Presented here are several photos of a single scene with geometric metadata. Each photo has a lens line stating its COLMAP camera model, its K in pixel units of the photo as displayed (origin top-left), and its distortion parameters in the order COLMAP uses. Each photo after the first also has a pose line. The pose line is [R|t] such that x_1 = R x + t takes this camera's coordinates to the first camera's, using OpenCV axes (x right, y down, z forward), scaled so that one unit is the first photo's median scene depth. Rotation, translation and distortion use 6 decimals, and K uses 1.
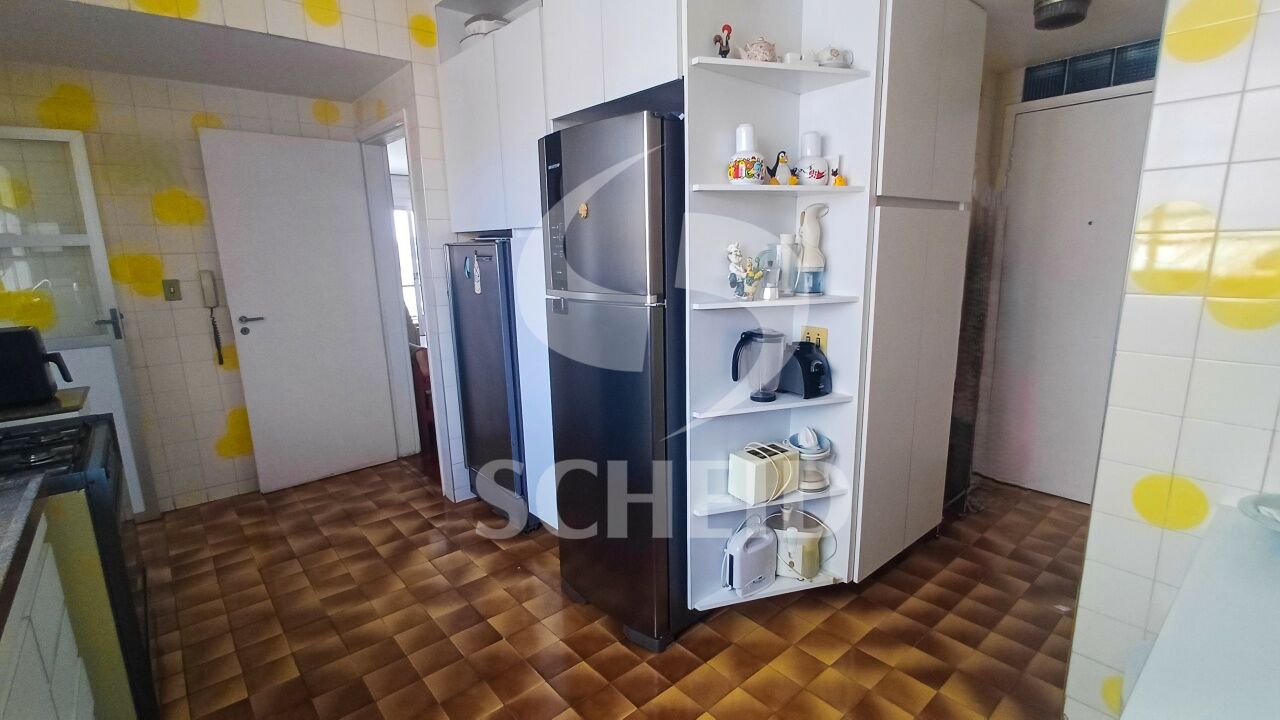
lens RADIAL K [[583.9, 0, 662.6], [0, 583.9, 360.9], [0, 0, 1]] dist [0.001609, 0.000075]
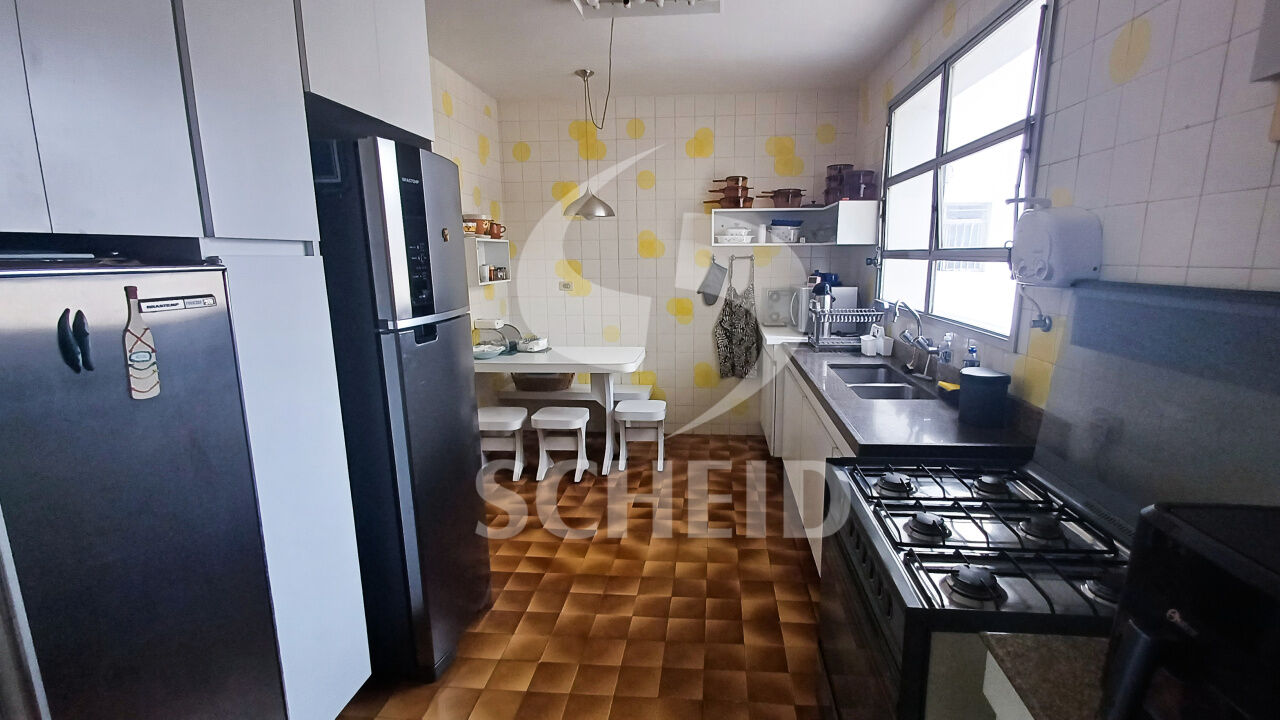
lens RADIAL K [[583.9, 0, 646.7], [0, 583.9, 369.6], [0, 0, 1]] dist [0.001609, 0.000075]
pose [[-0.663580, -0.122344, 0.738034, -1.106802], [0.168937, 0.936548, 0.307146, -0.273814], [-0.728781, 0.328497, -0.600806, 1.354701]]
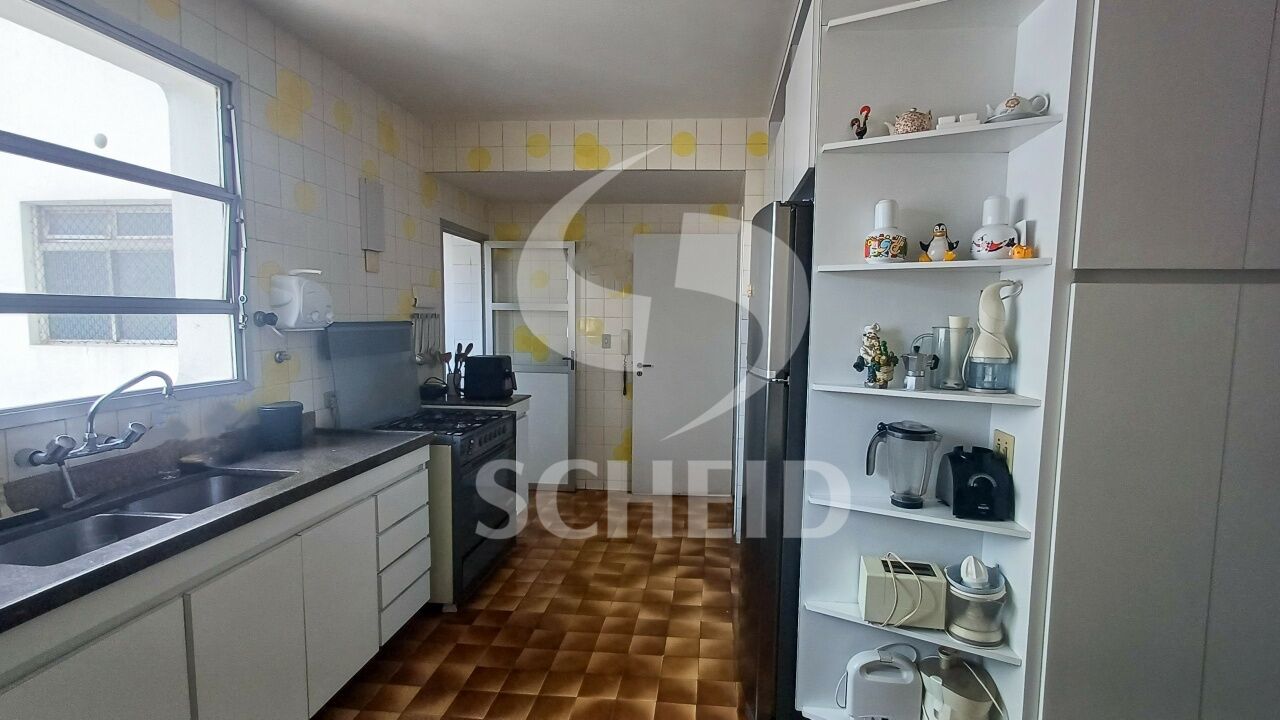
lens RADIAL K [[583.9, 0, 672.8], [0, 583.9, 361.7], [0, 0, 1]] dist [0.001609, 0.000075]
pose [[0.697952, 0.083497, -0.711260, 0.529424], [-0.165204, 0.985164, -0.046461, -0.044877], [0.696829, 0.149931, 0.701392, 0.128010]]
